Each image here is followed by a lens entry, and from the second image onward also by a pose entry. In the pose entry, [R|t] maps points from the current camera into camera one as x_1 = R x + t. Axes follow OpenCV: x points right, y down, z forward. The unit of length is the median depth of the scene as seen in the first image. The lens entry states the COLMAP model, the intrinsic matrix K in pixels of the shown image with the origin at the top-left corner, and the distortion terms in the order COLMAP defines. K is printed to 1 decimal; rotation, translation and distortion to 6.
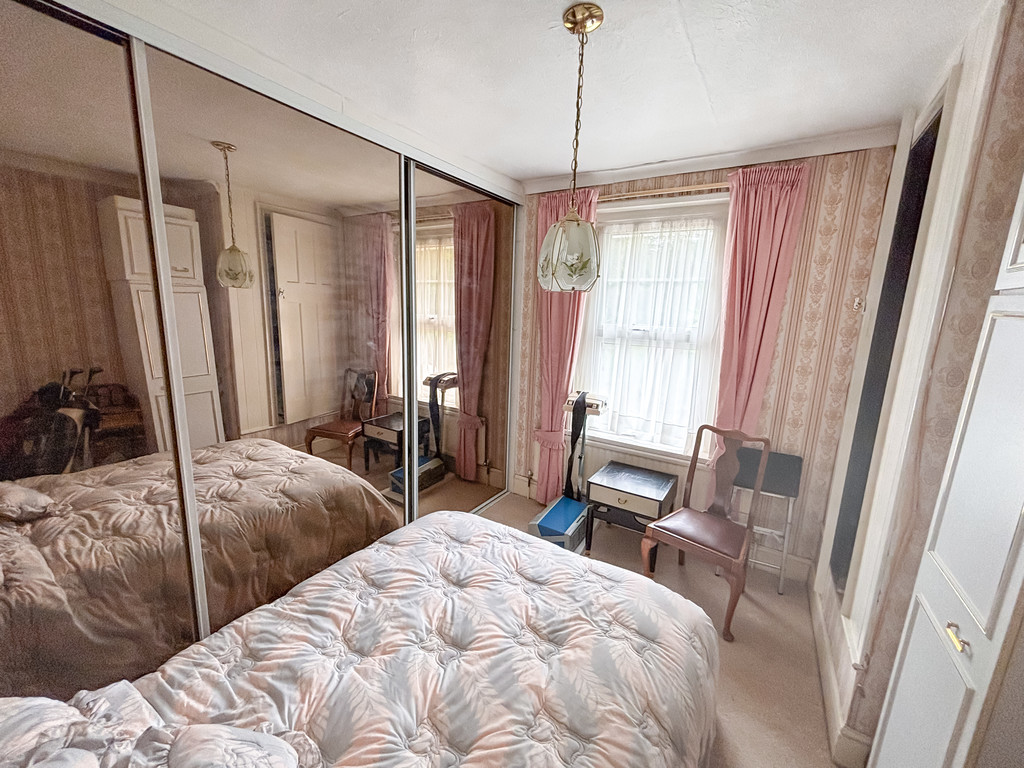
lens RADIAL K [[410.5, 0, 512.0], [0, 410.5, 384.0], [0, 0, 1]] dist [-0.007835, 0.000187]
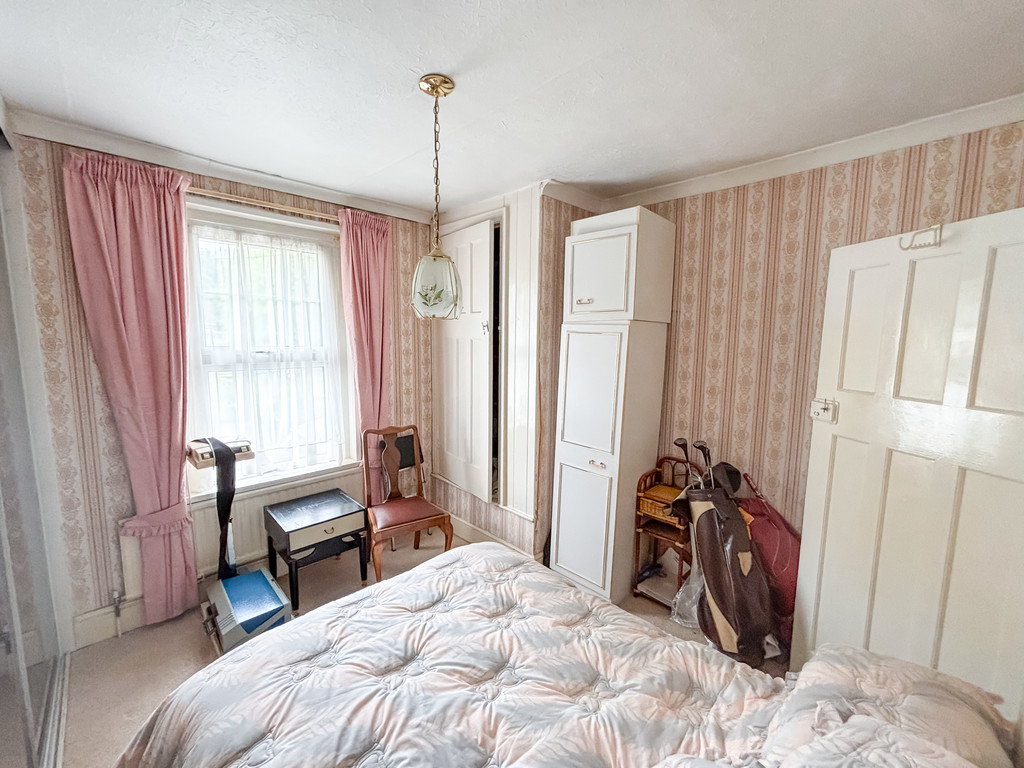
lens RADIAL K [[410.5, 0, 512.0], [0, 410.5, 384.0], [0, 0, 1]] dist [-0.007835, 0.000187]
pose [[0.228367, -0.148325, 0.962210, -0.572149], [0.174808, 0.978511, 0.109350, -0.088779], [-0.957753, 0.143231, 0.249389, 0.354141]]
